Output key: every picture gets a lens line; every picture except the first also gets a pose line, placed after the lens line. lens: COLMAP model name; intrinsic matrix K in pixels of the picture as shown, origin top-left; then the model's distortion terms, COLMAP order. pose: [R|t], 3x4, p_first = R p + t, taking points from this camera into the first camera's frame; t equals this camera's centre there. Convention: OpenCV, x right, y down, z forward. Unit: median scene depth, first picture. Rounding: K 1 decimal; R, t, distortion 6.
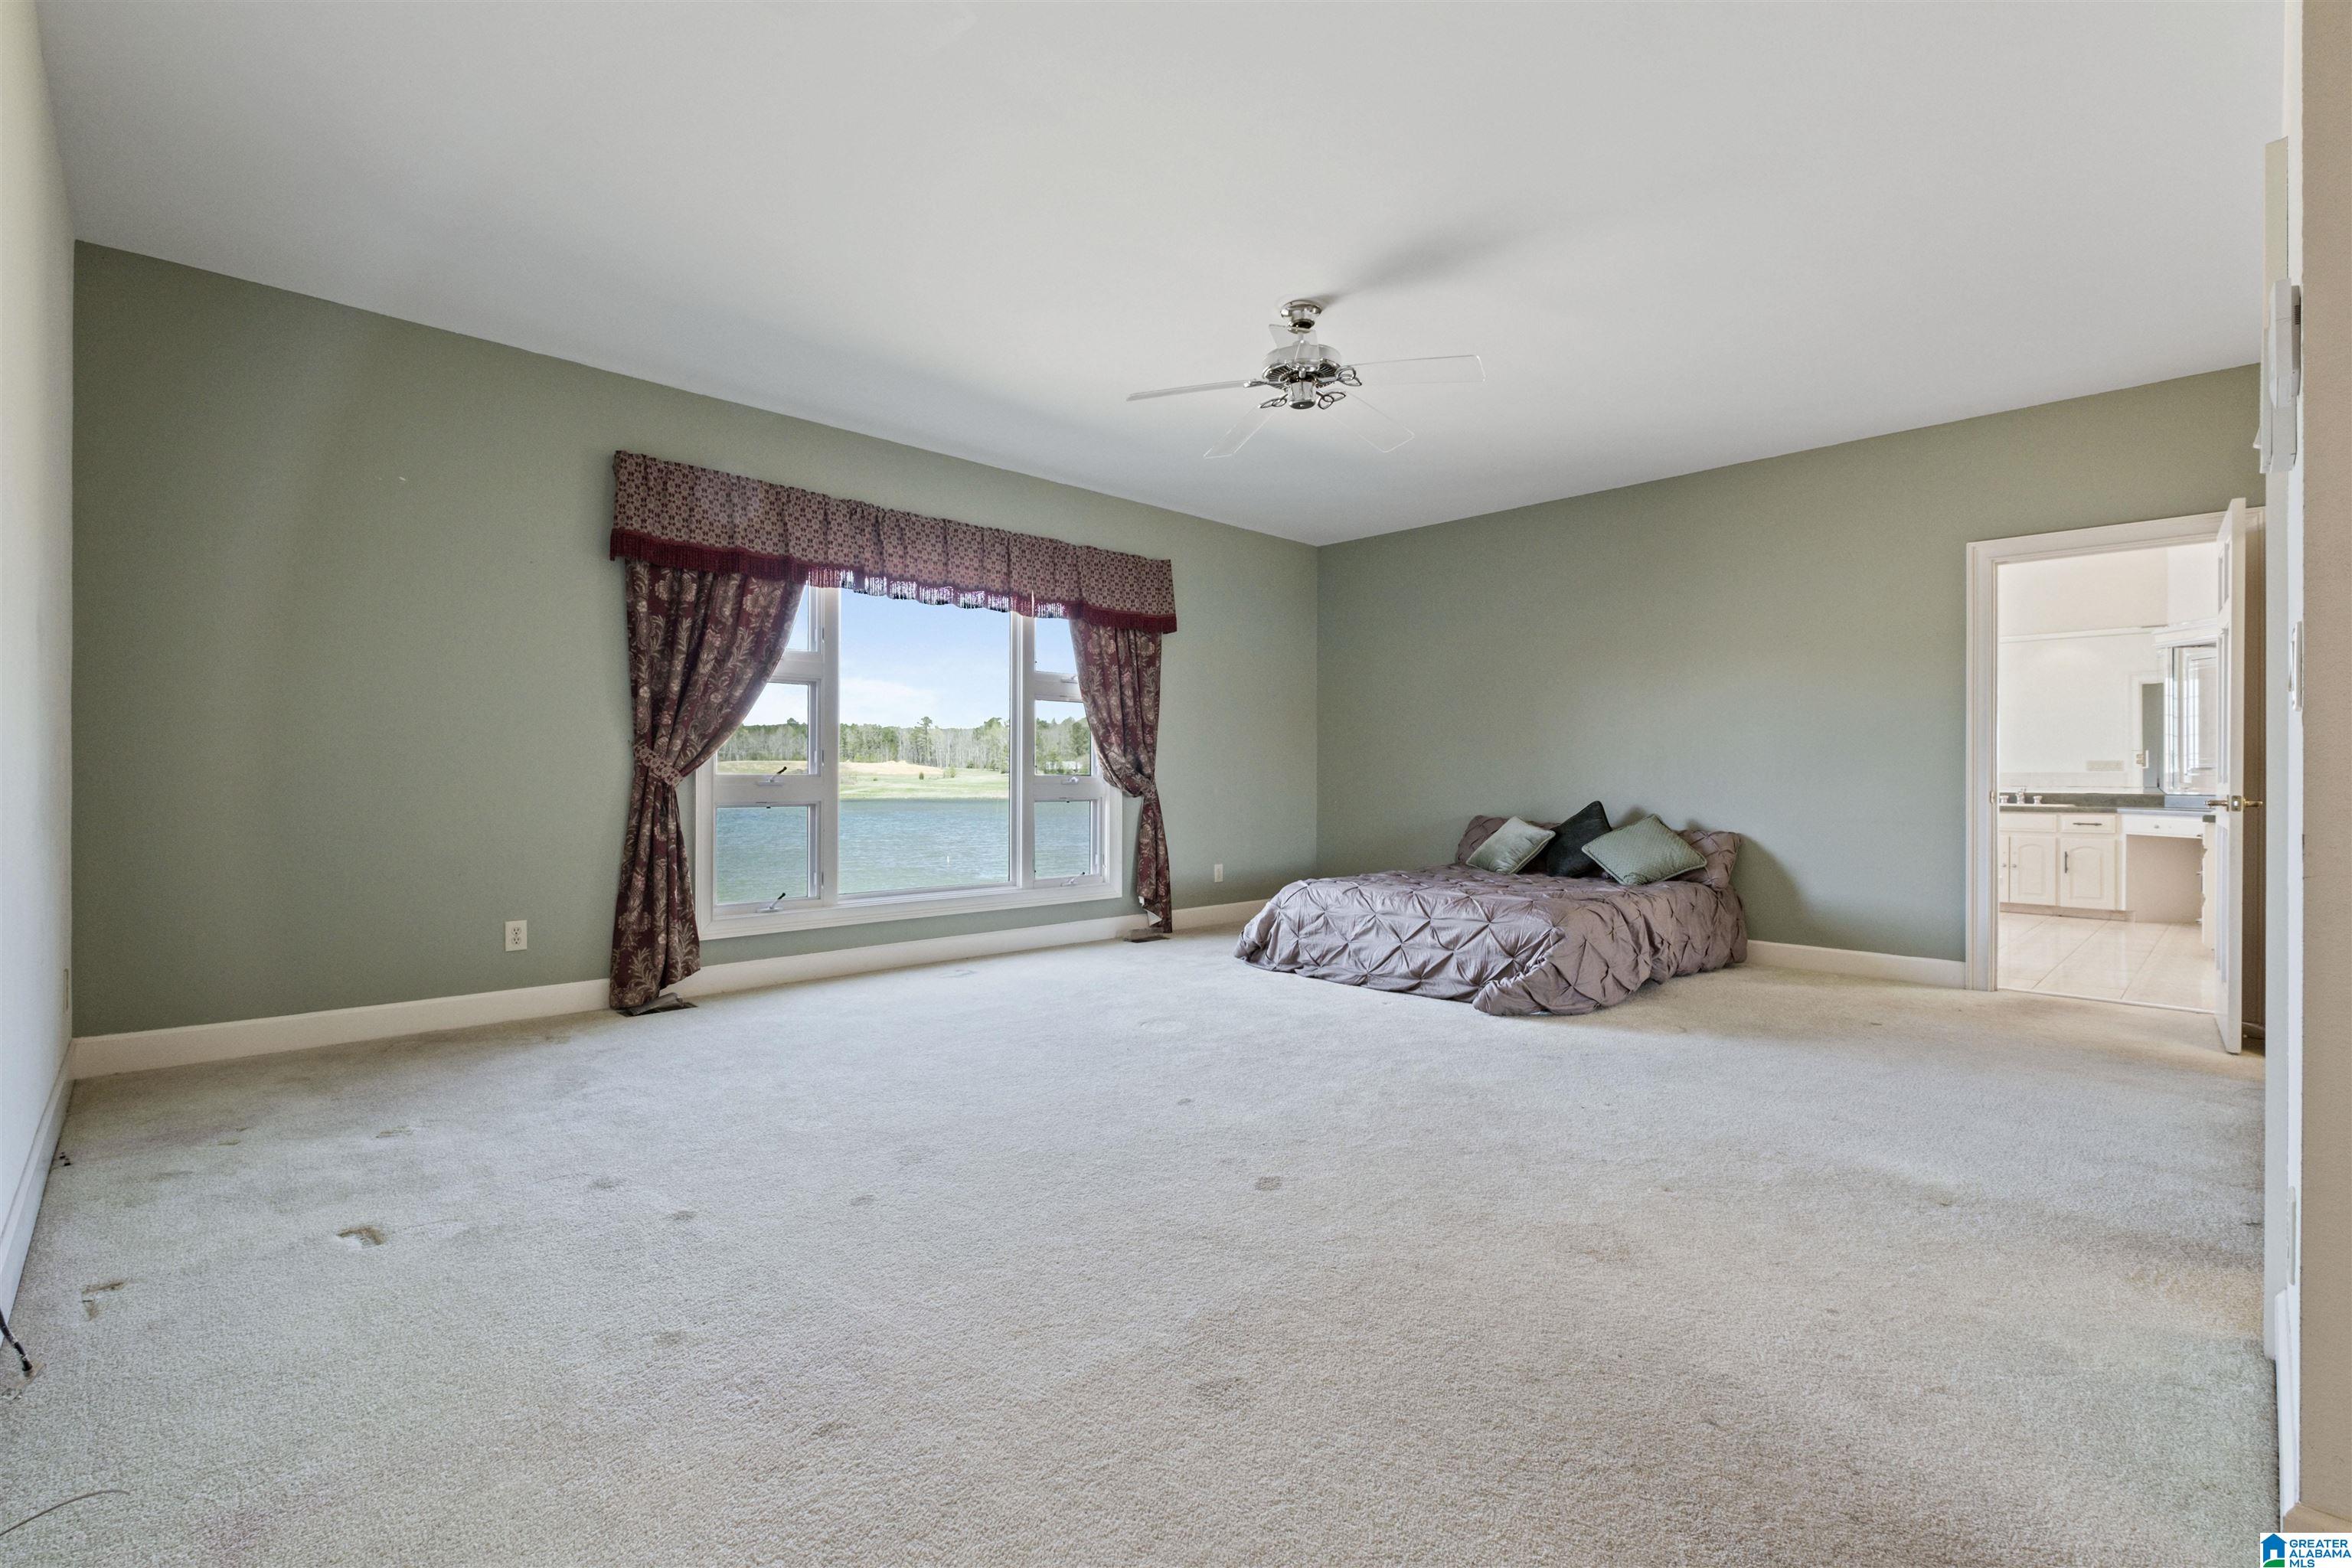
lens RADIAL K [[1027.5, 0, 1170.2], [0, 1027.5, 783.1], [0, 0, 1]] dist [-0.003713, -0.001739]
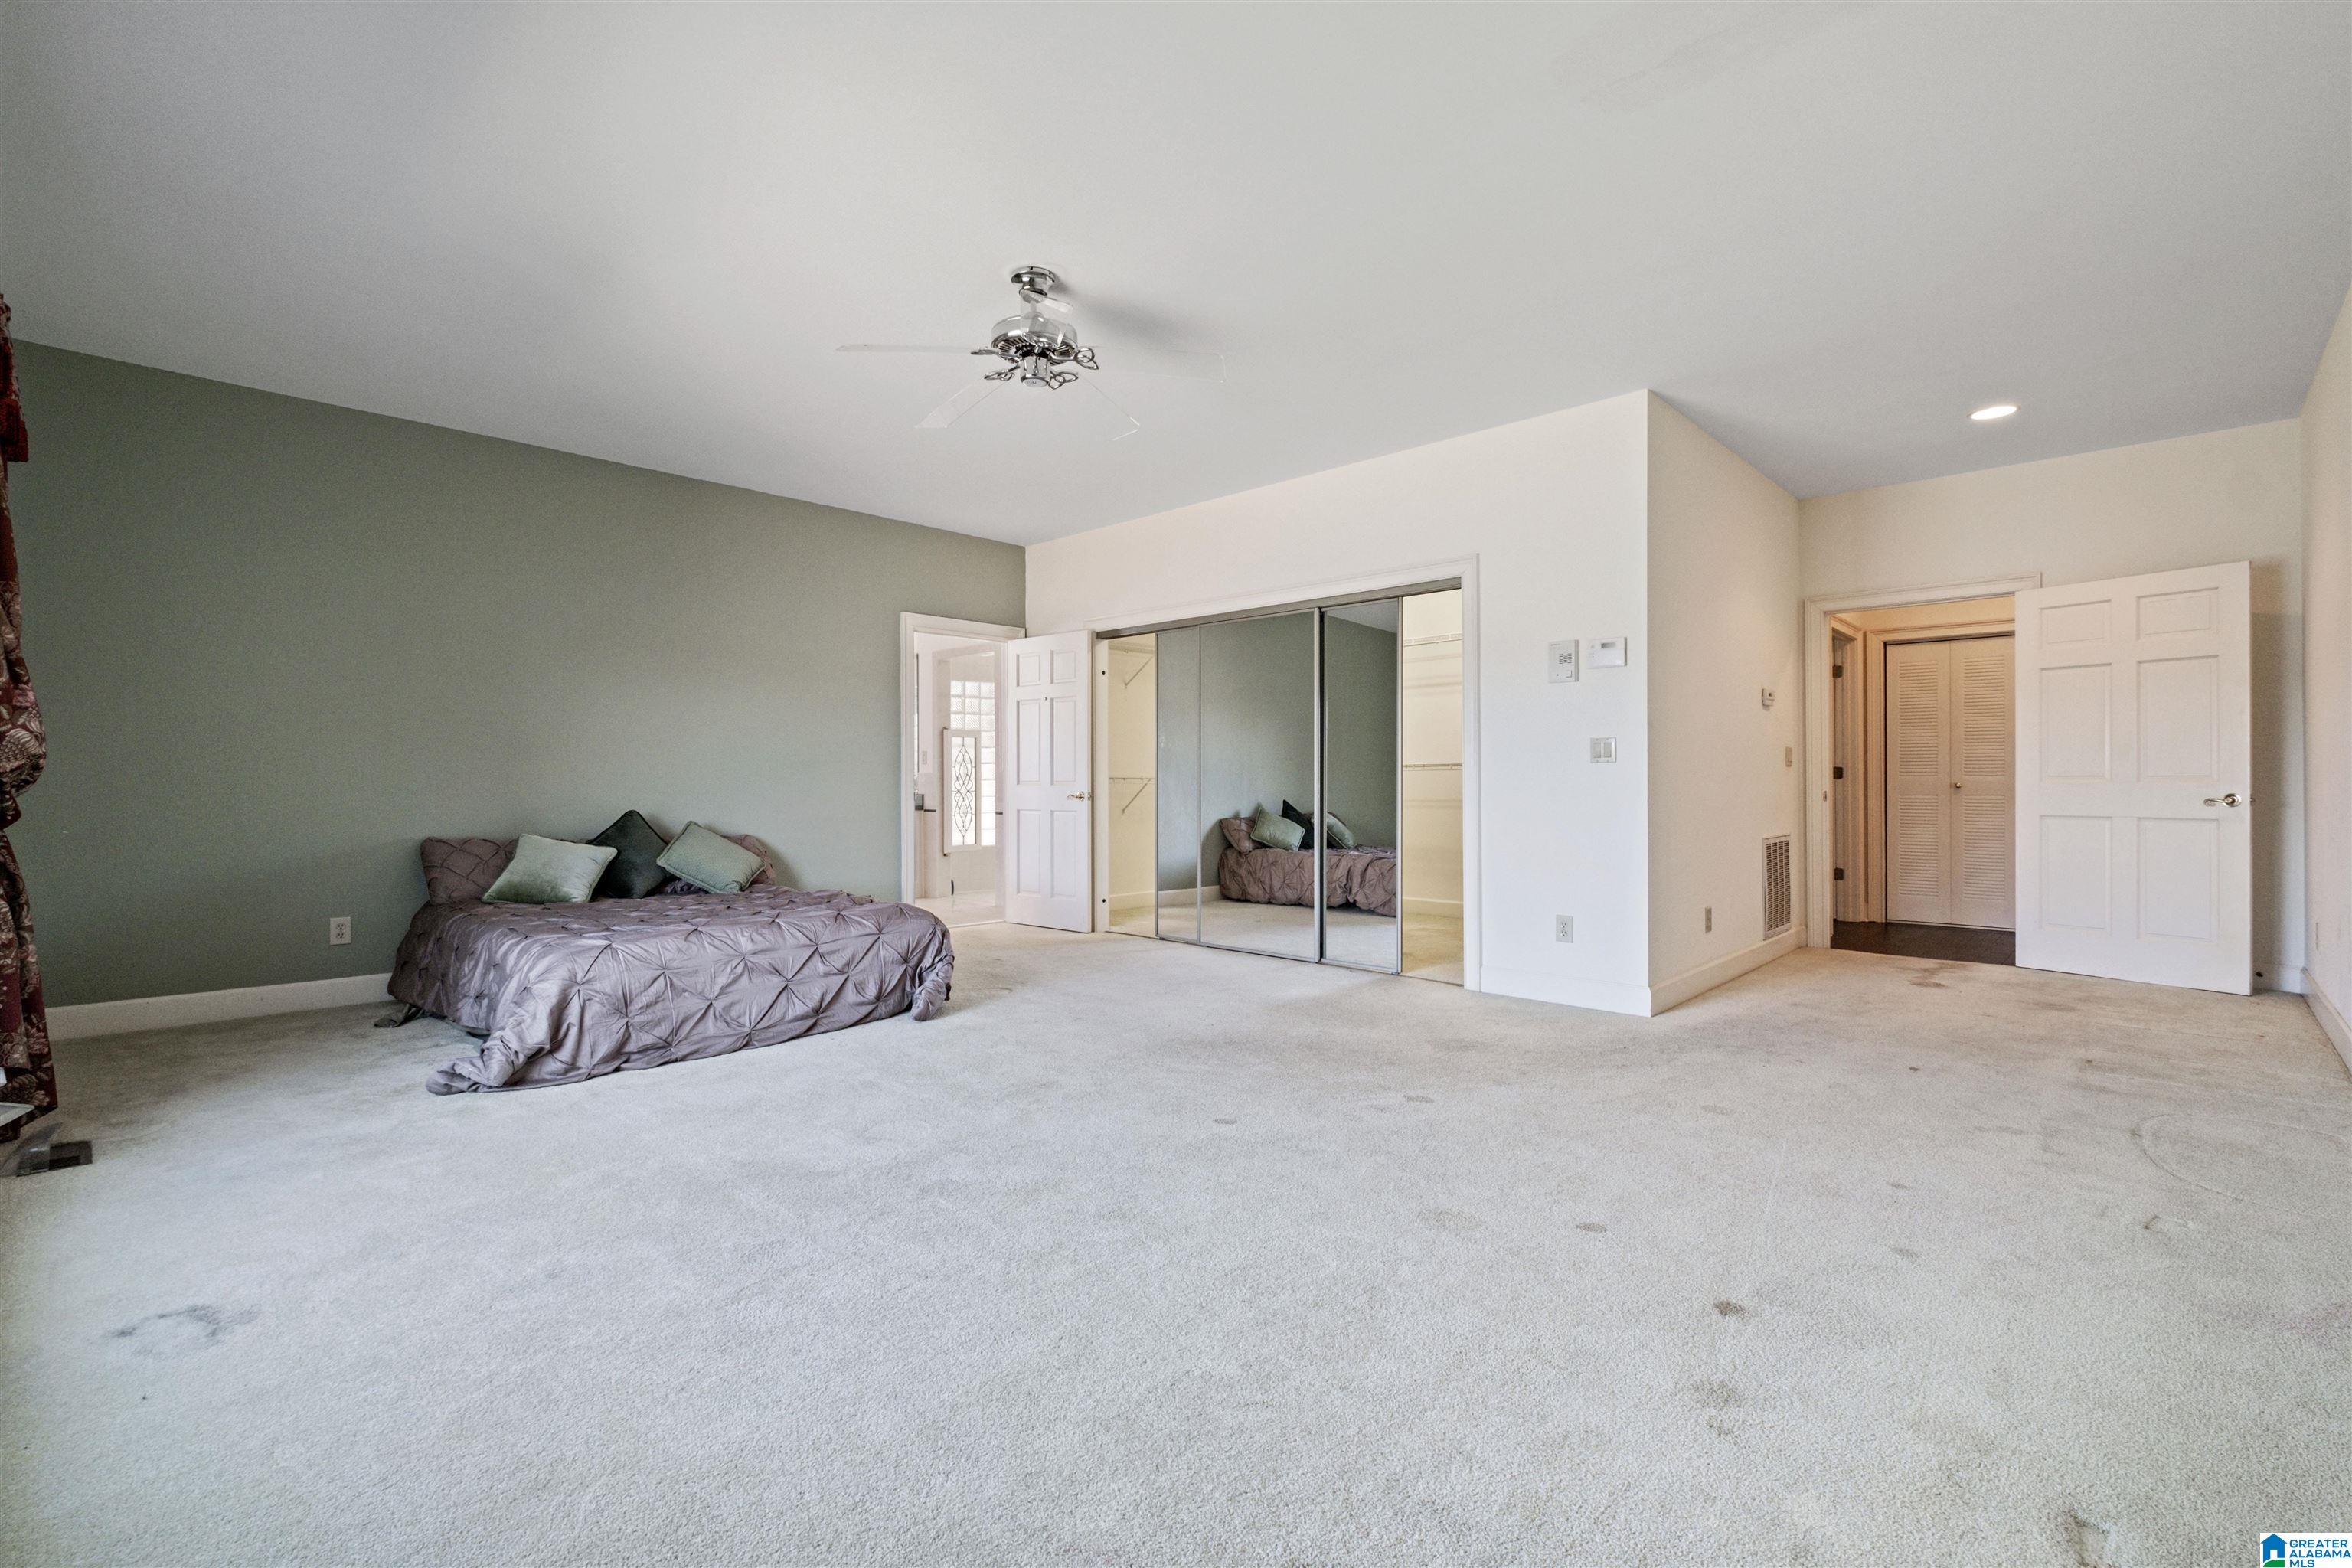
lens RADIAL K [[1027.5, 0, 1177.6], [0, 1027.5, 778.1], [0, 0, 1]] dist [-0.003713, -0.001739]
pose [[-0.038460, -0.000243, 0.999260, -0.655057], [0.005849, 0.999983, 0.000469, -0.010742], [-0.999243, 0.005862, -0.038458, 0.735186]]
